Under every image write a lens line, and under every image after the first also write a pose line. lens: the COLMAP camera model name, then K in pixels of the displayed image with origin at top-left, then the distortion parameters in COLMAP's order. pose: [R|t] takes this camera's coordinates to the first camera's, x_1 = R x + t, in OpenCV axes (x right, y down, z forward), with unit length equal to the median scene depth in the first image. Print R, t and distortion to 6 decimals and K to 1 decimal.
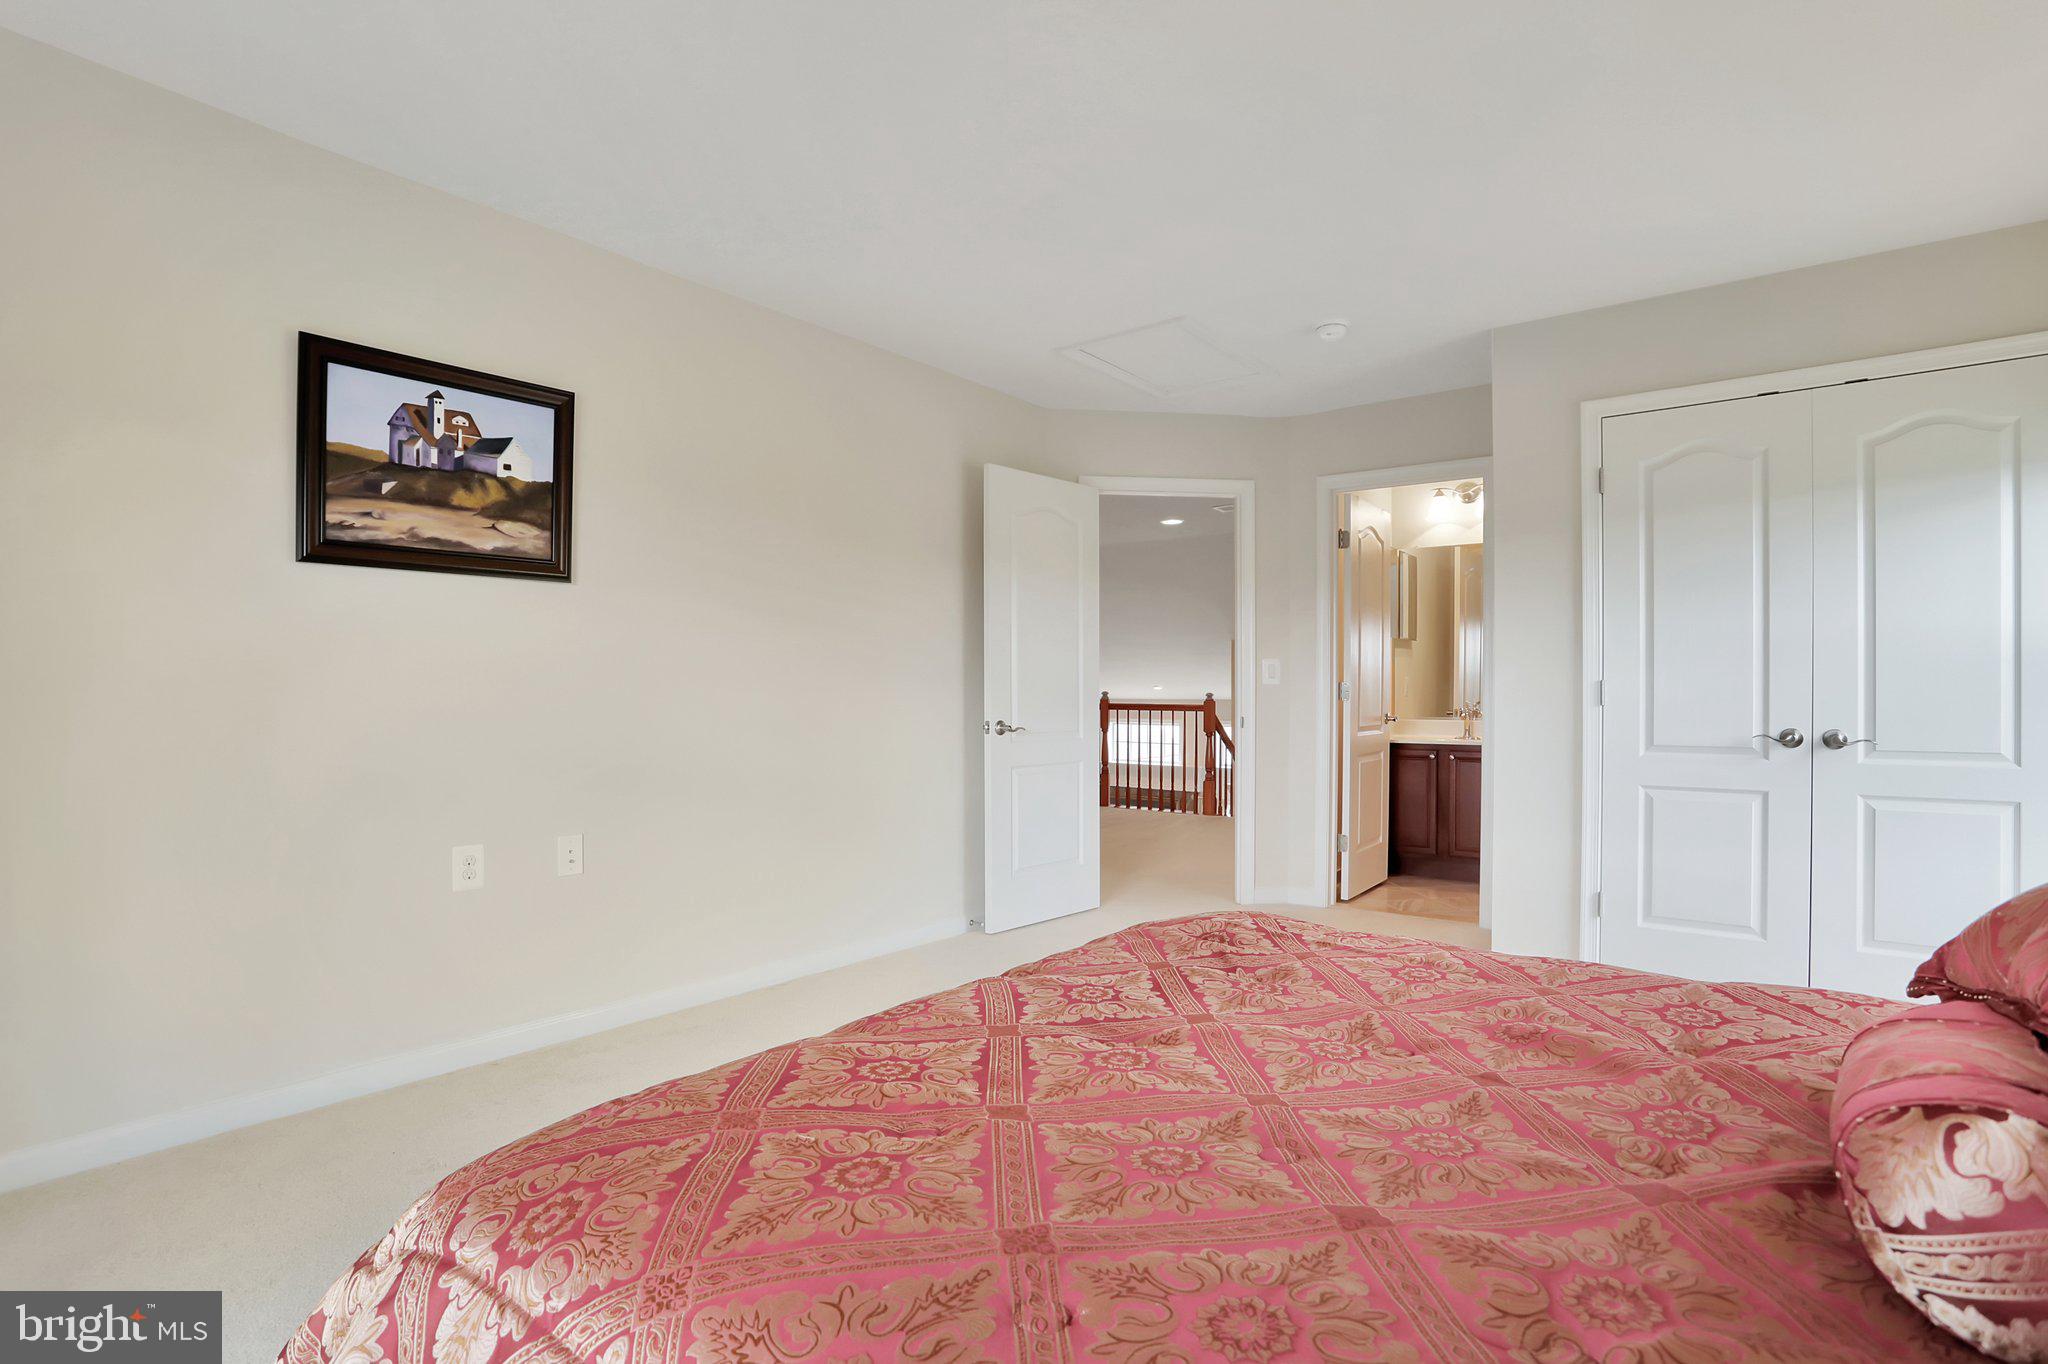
lens RADIAL K [[1014.6, 0, 1024.0], [0, 1014.6, 682.0], [0, 0, 1]] dist [-0.004736, -0.000891]
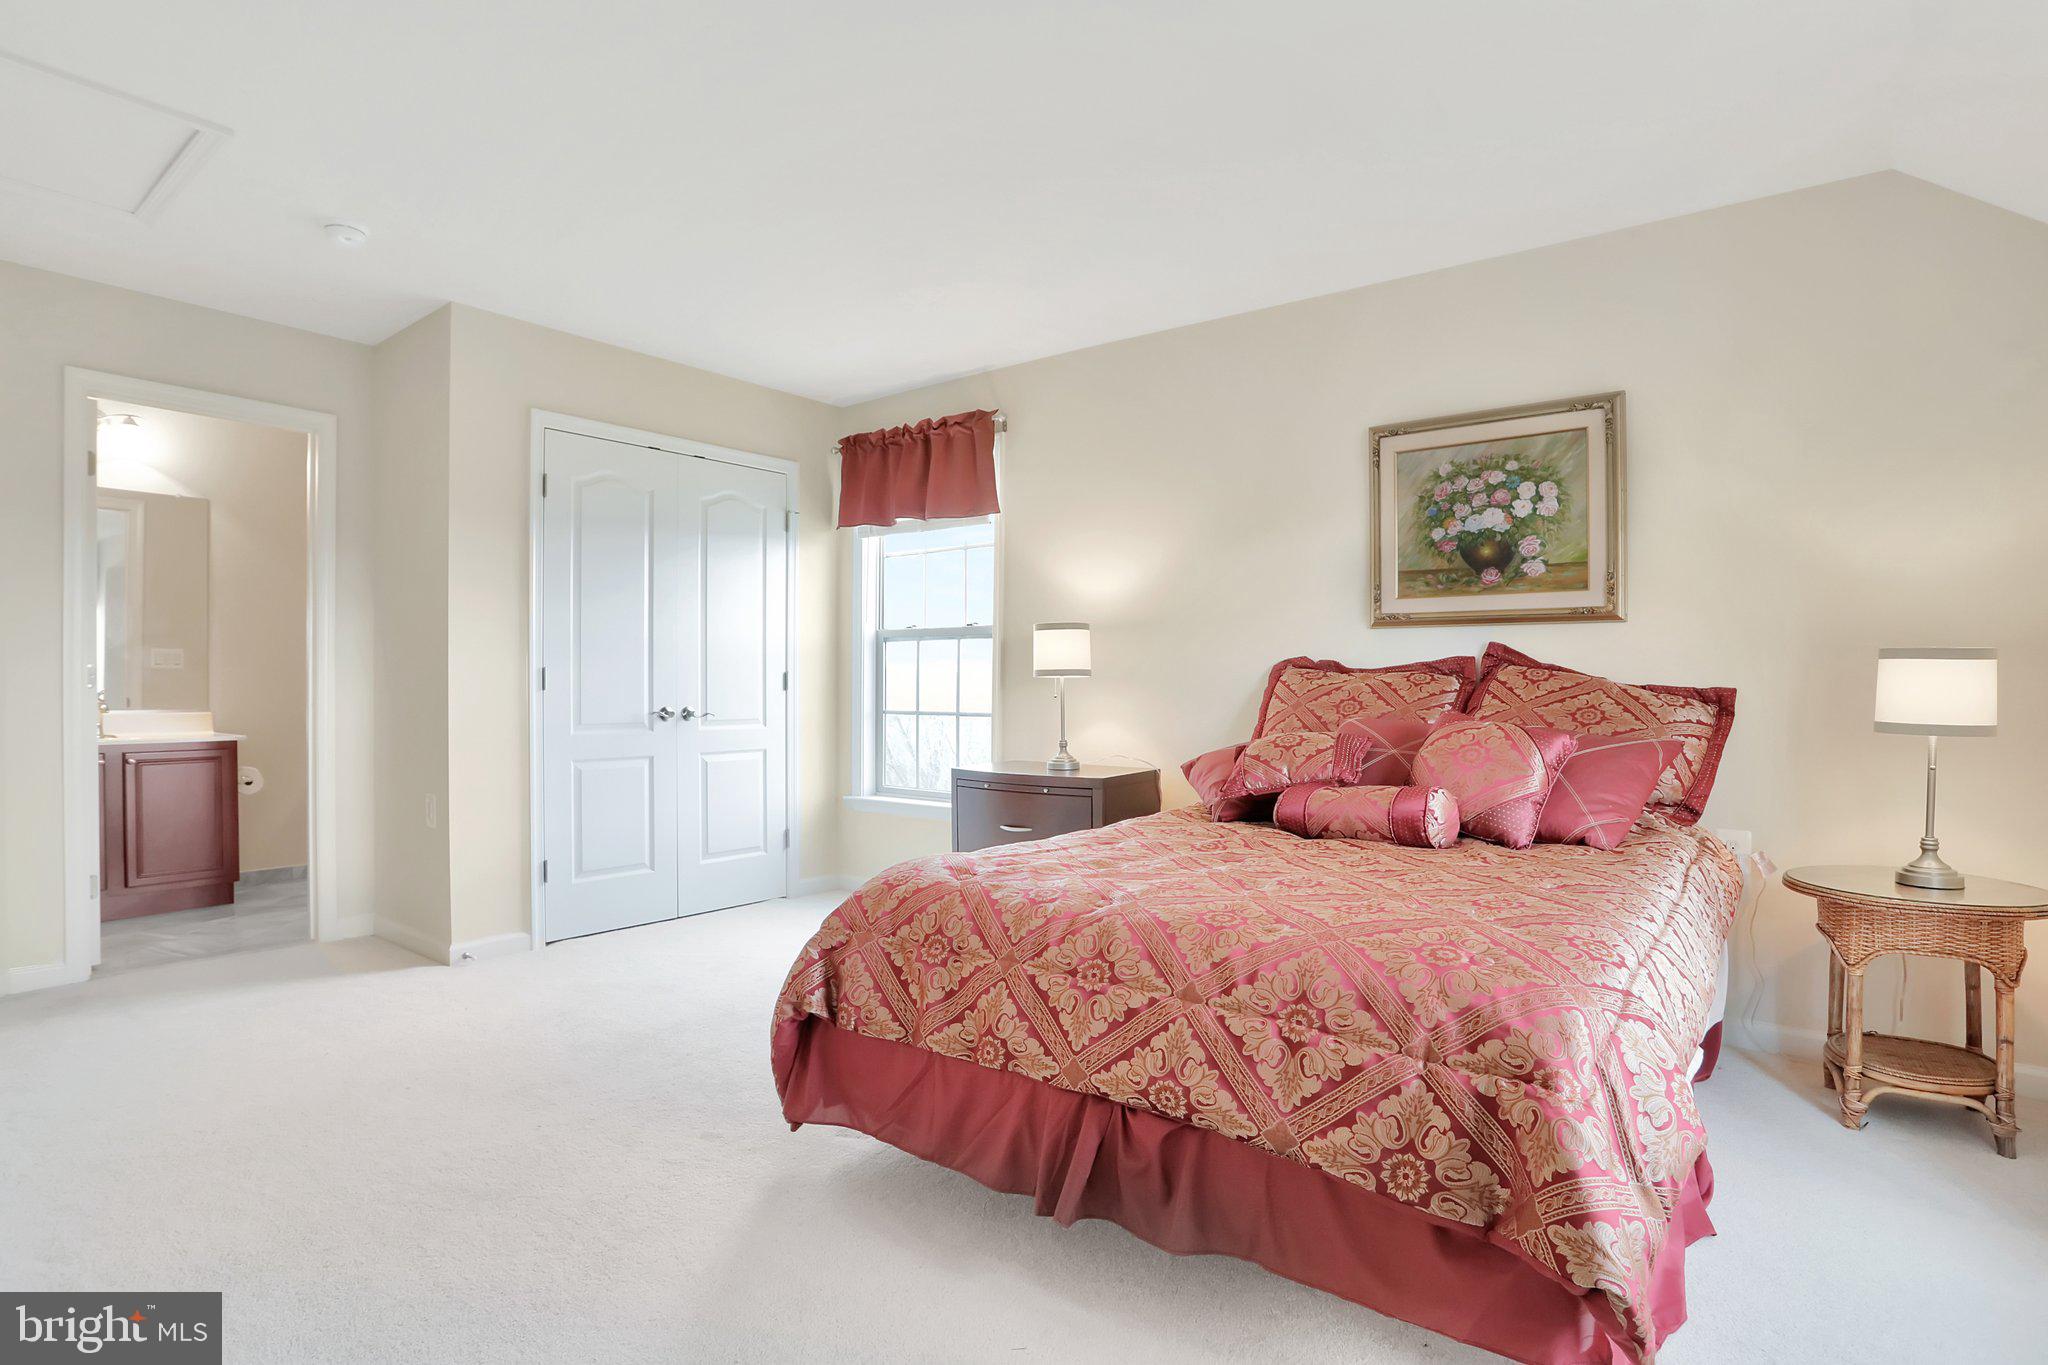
lens RADIAL K [[1040.3, 0, 1015.5], [0, 1040.3, 695.7], [0, 0, 1]] dist [-0.001871, 0.000003]
pose [[0.035815, -0.012695, 0.999278, -0.580197], [-0.008689, 0.999878, 0.013014, 0.010032], [-0.999321, -0.009149, 0.035701, 0.483842]]
